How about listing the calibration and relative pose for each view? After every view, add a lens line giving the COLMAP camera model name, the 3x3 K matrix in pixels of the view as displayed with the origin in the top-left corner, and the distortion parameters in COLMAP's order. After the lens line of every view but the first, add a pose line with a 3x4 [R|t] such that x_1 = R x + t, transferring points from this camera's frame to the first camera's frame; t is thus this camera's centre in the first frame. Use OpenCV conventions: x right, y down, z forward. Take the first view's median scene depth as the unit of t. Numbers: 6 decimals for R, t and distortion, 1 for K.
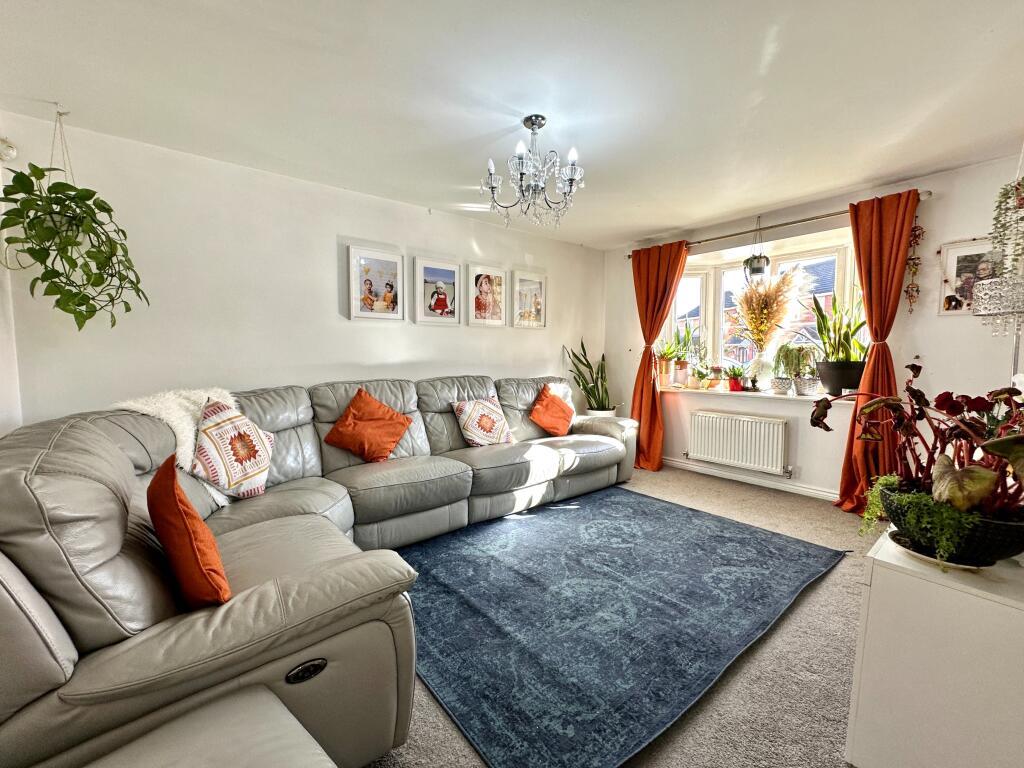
lens RADIAL K [[414.1, 0, 517.1], [0, 414.1, 380.4], [0, 0, 1]] dist [-0.000917, 0.000318]
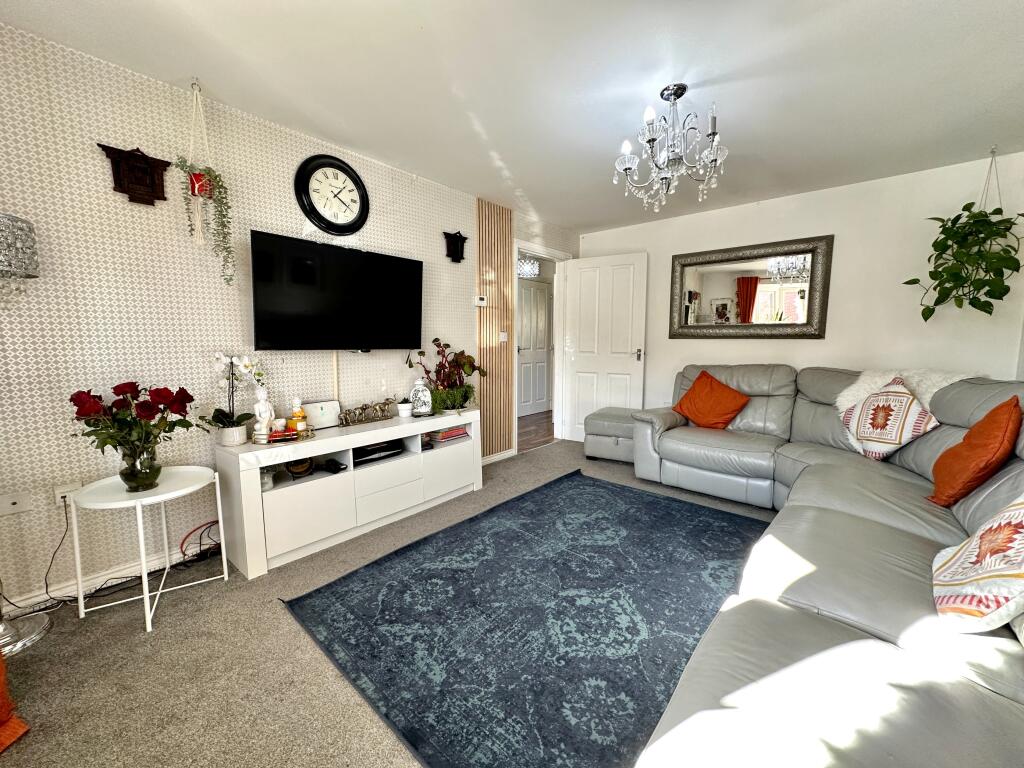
lens RADIAL K [[414.1, 0, 508.5], [0, 414.1, 382.0], [0, 0, 1]] dist [-0.000917, 0.000318]
pose [[-0.986566, 0.018102, -0.162359, 0.508334], [-0.008773, 0.986537, 0.163303, -0.105791], [0.163130, 0.162533, -0.973125, 1.726908]]
